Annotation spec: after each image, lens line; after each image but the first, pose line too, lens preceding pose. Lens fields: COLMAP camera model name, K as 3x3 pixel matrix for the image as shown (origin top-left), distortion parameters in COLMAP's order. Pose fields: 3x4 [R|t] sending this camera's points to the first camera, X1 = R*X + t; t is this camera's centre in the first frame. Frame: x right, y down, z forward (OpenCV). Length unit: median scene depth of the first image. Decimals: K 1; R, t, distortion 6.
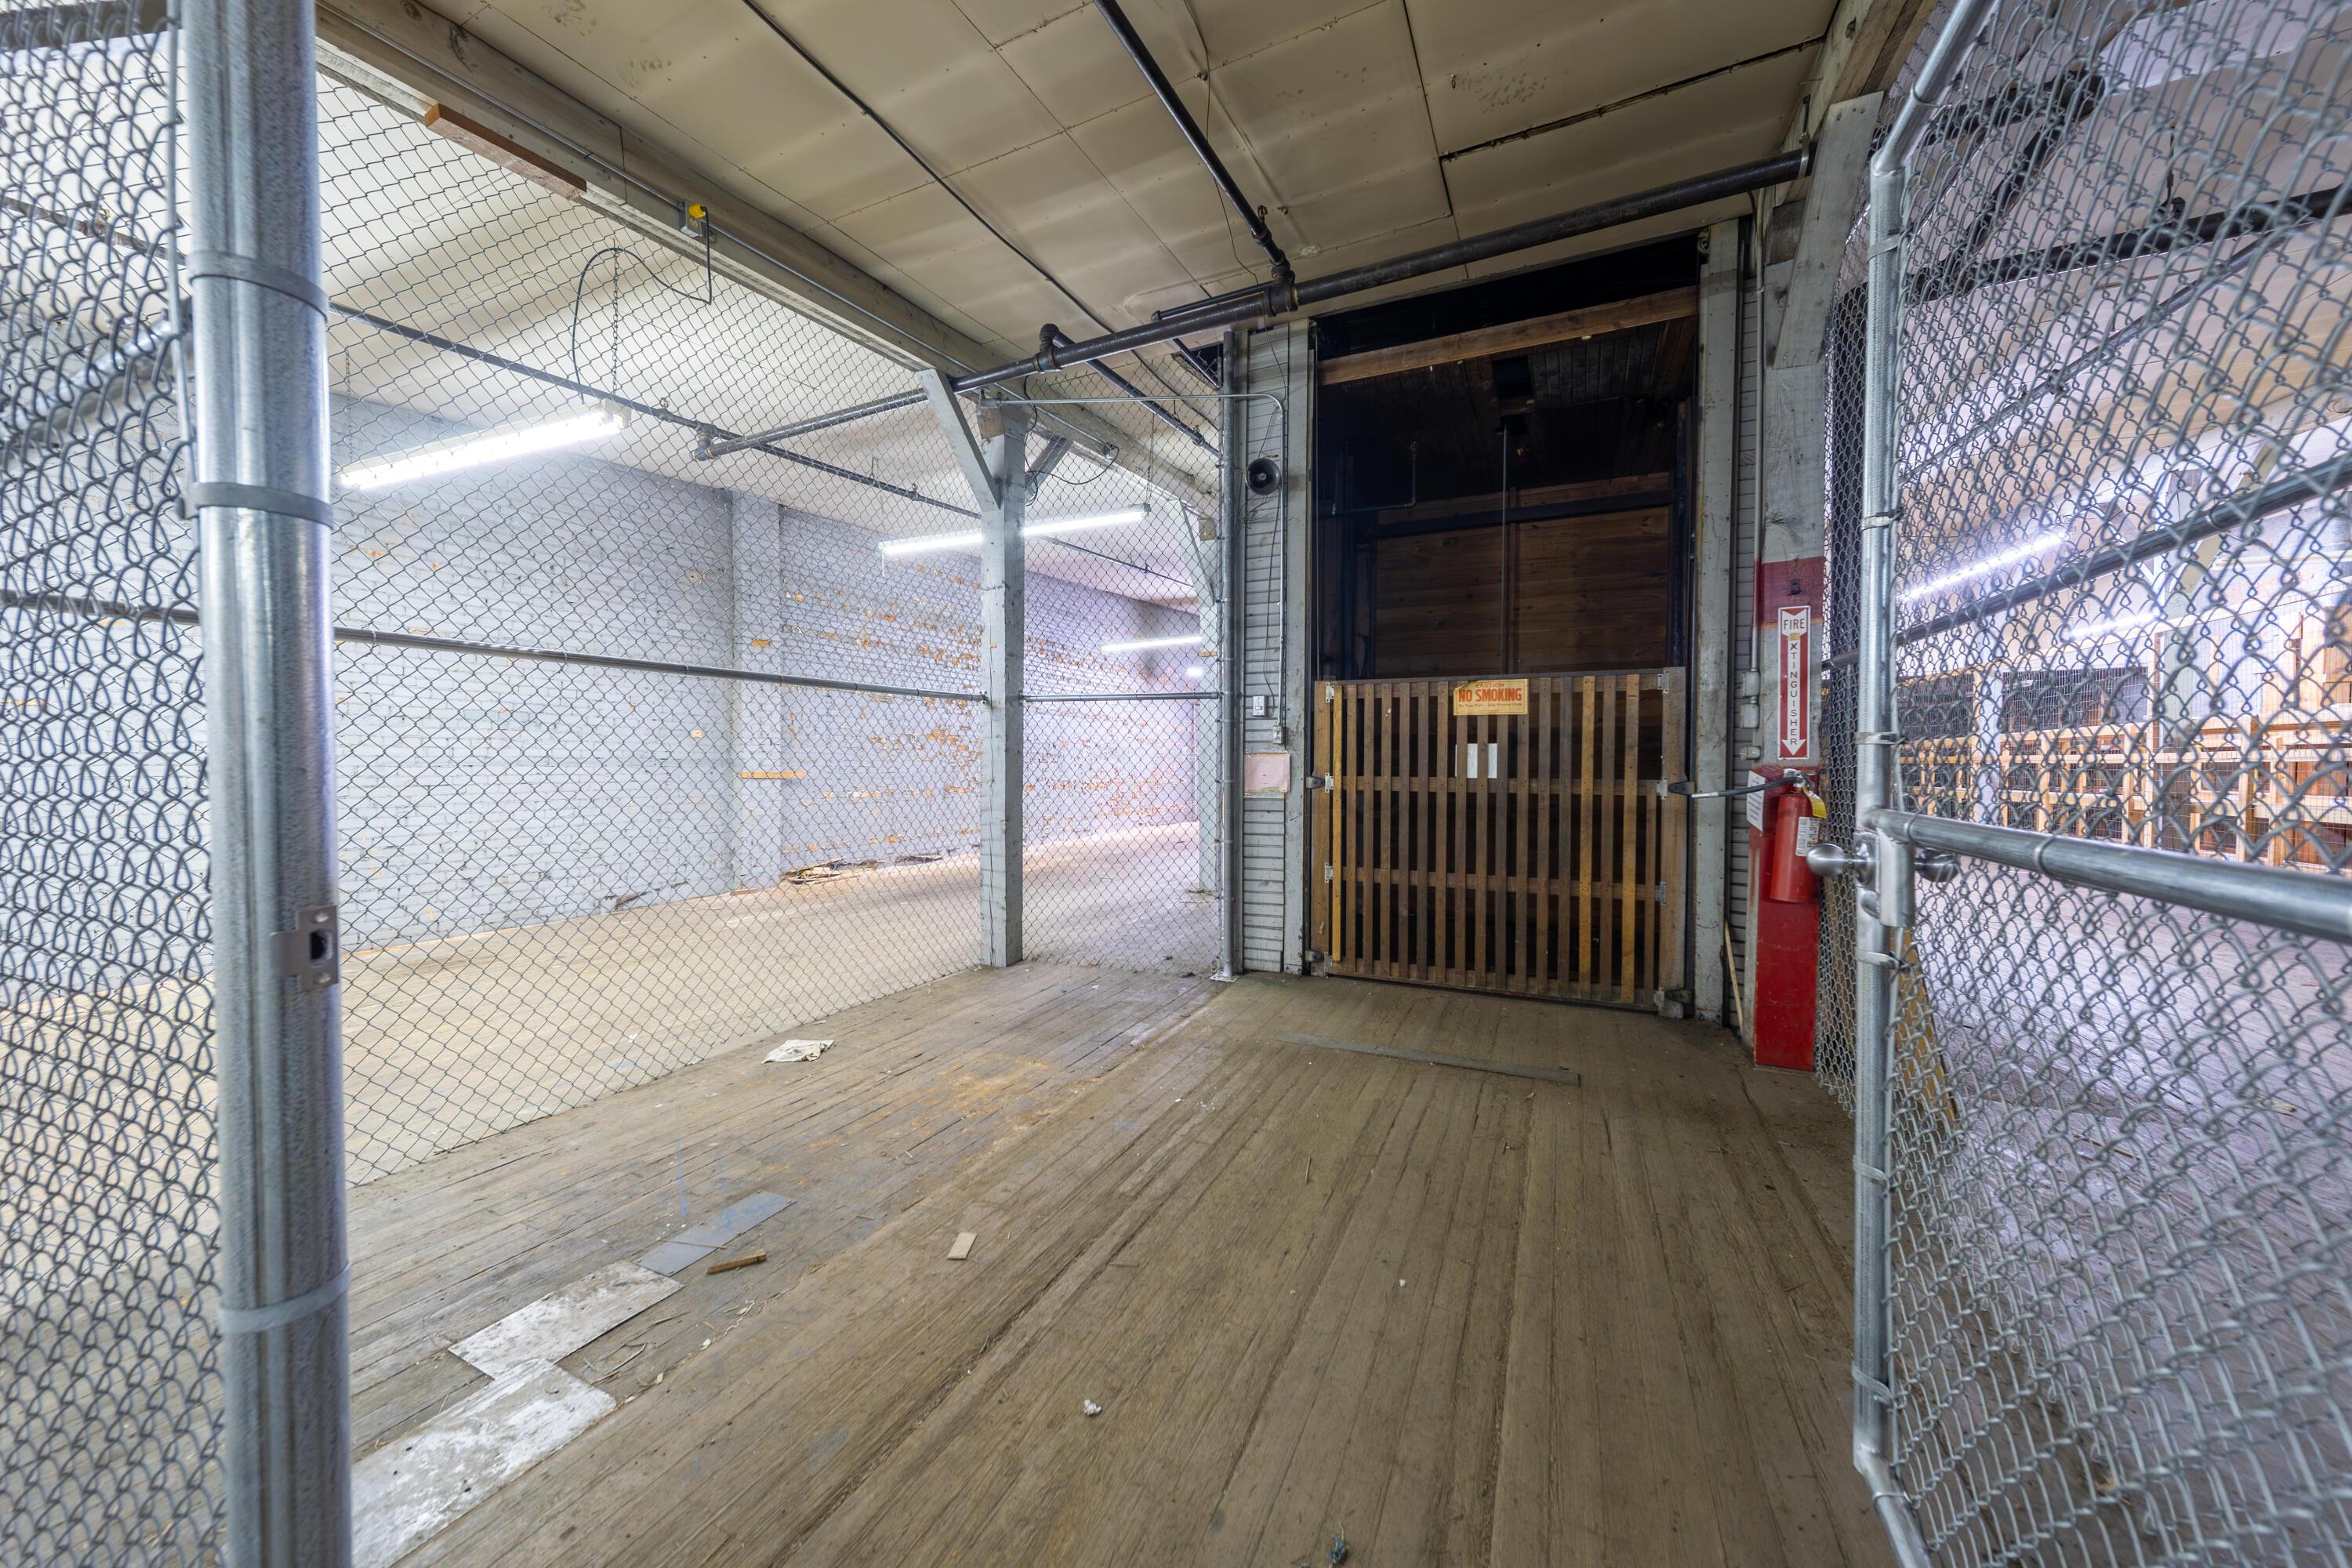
lens RADIAL K [[809.1, 0, 1191.8], [0, 809.1, 780.2], [0, 0, 1]] dist [0.007551, -0.000127]
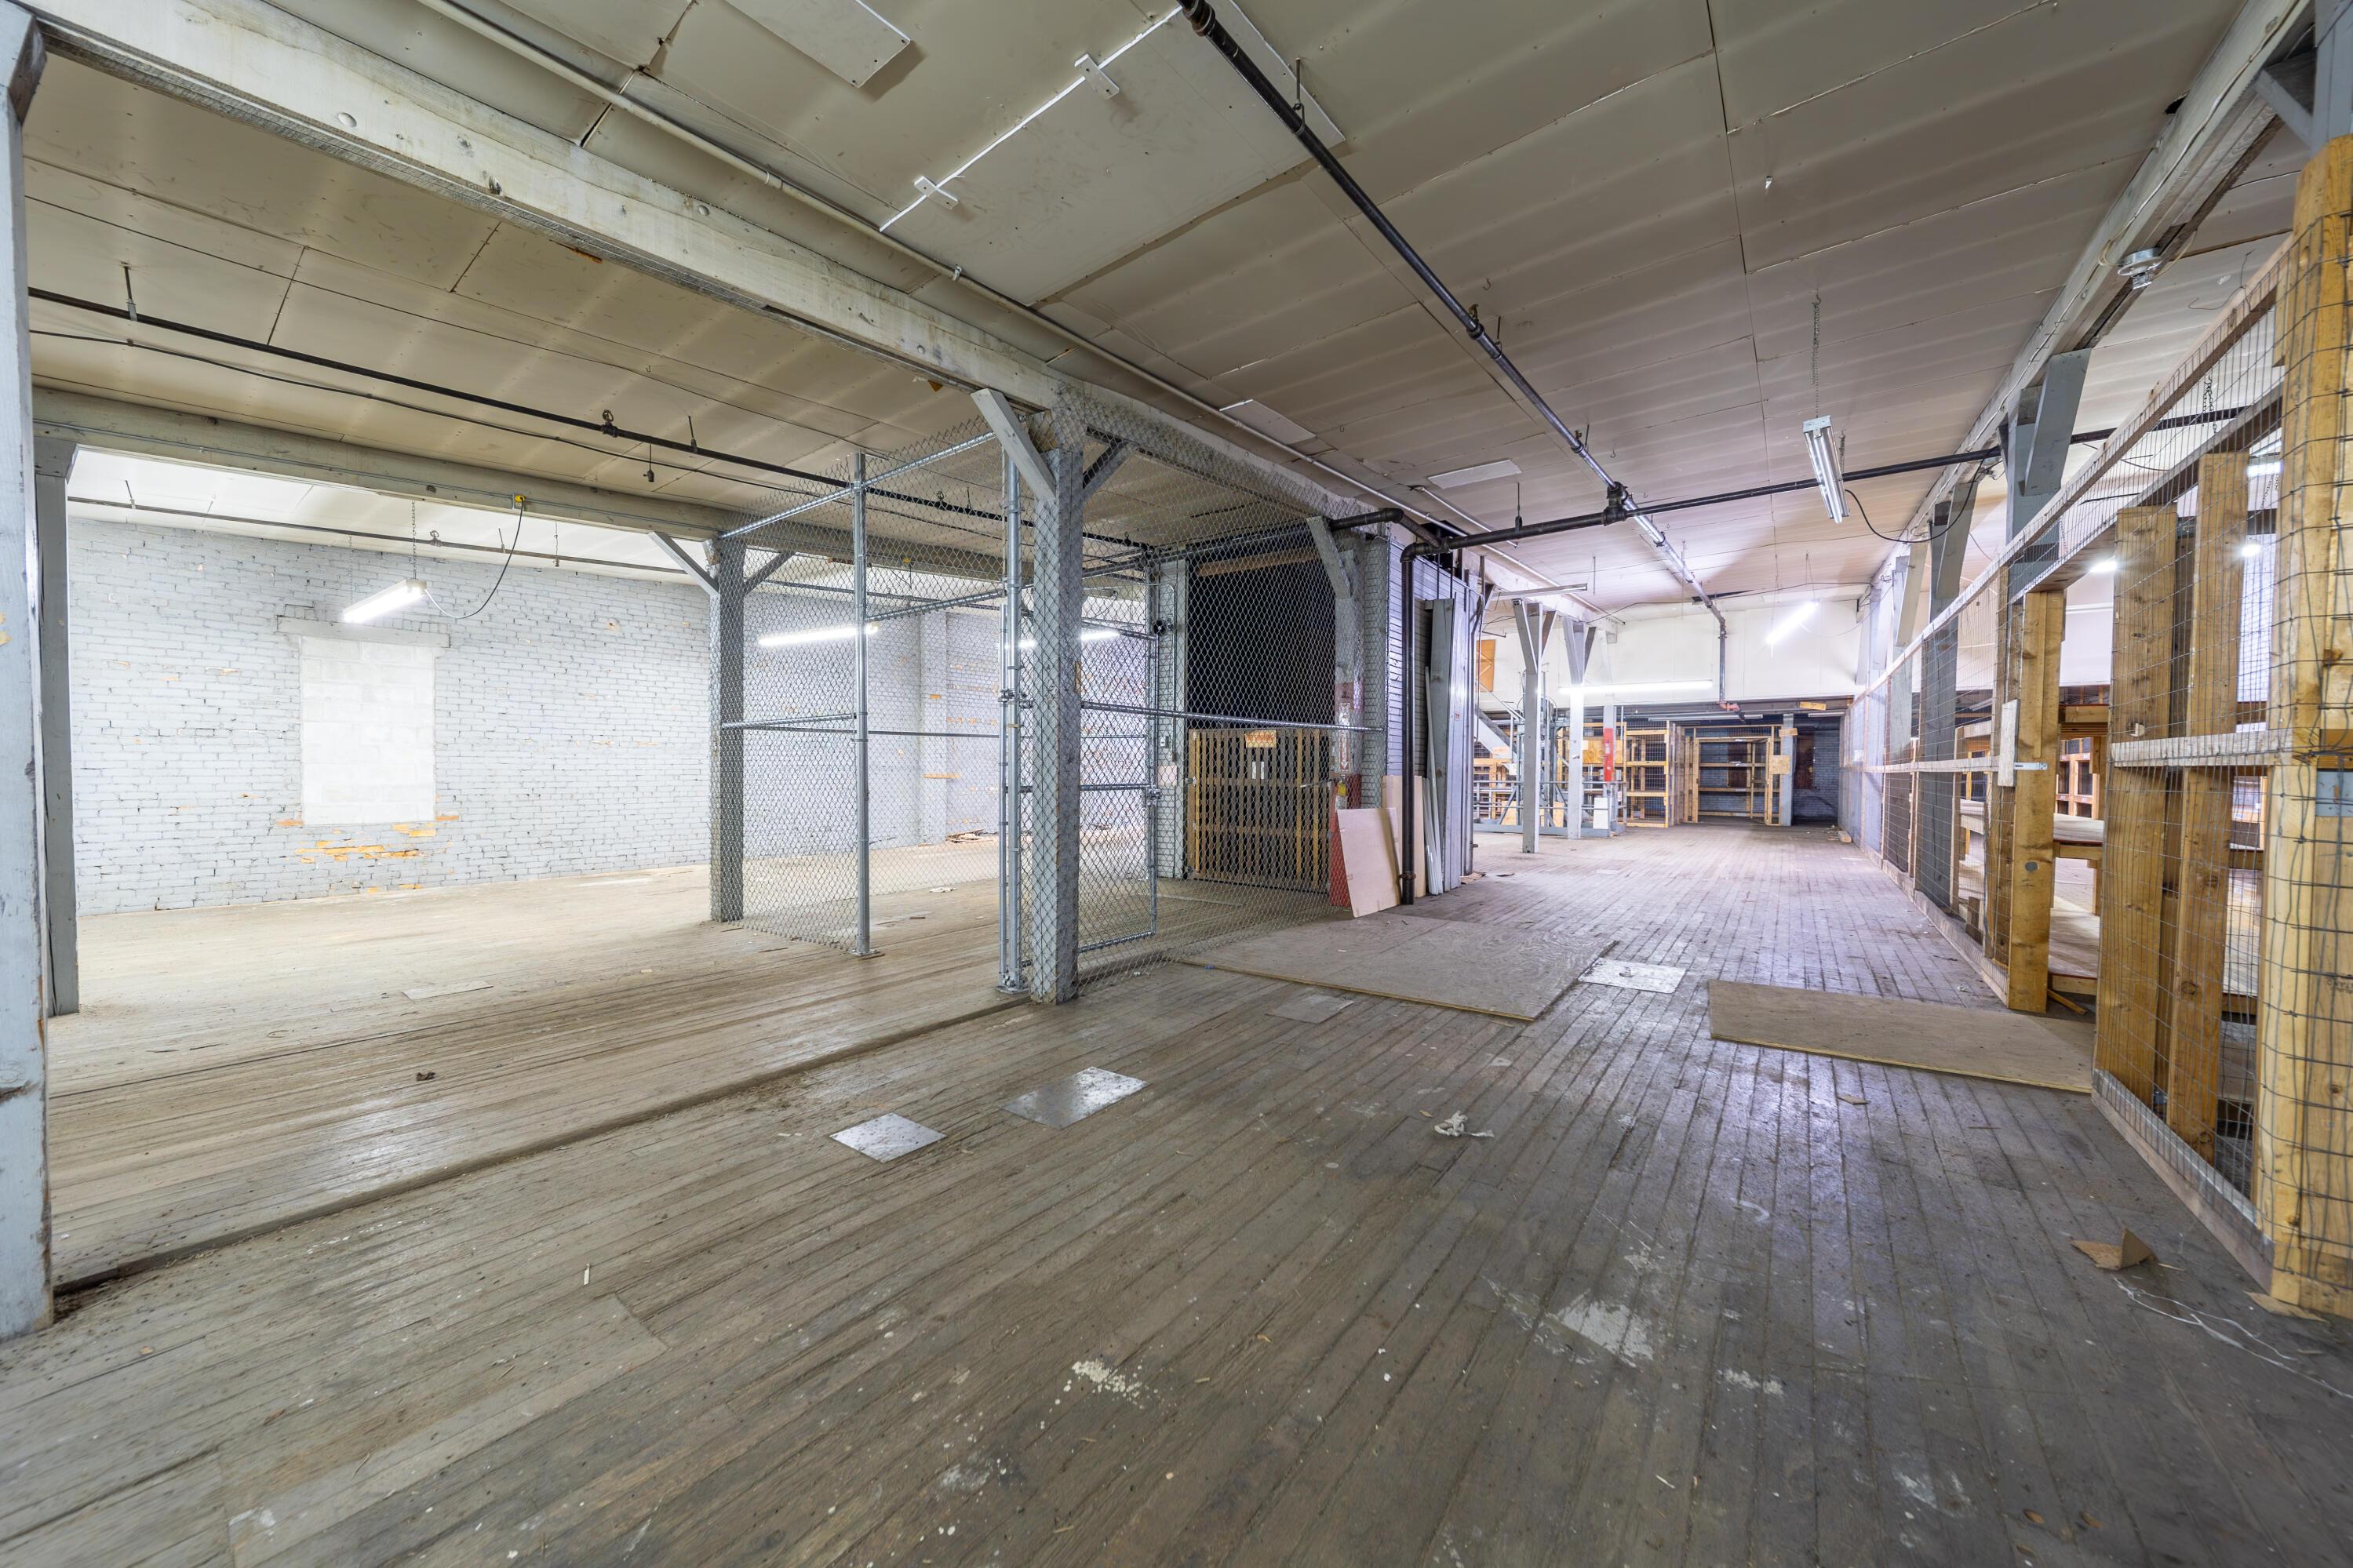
lens RADIAL K [[809.3, 0, 1169.0], [0, 809.3, 784.4], [0, 0, 1]] dist [0.007551, -0.000127]
pose [[0.976434, 0.008905, -0.215634, 0.528427], [-0.008967, 0.999960, 0.000693, 0.011061], [0.215631, 0.001257, 0.976474, -0.927127]]
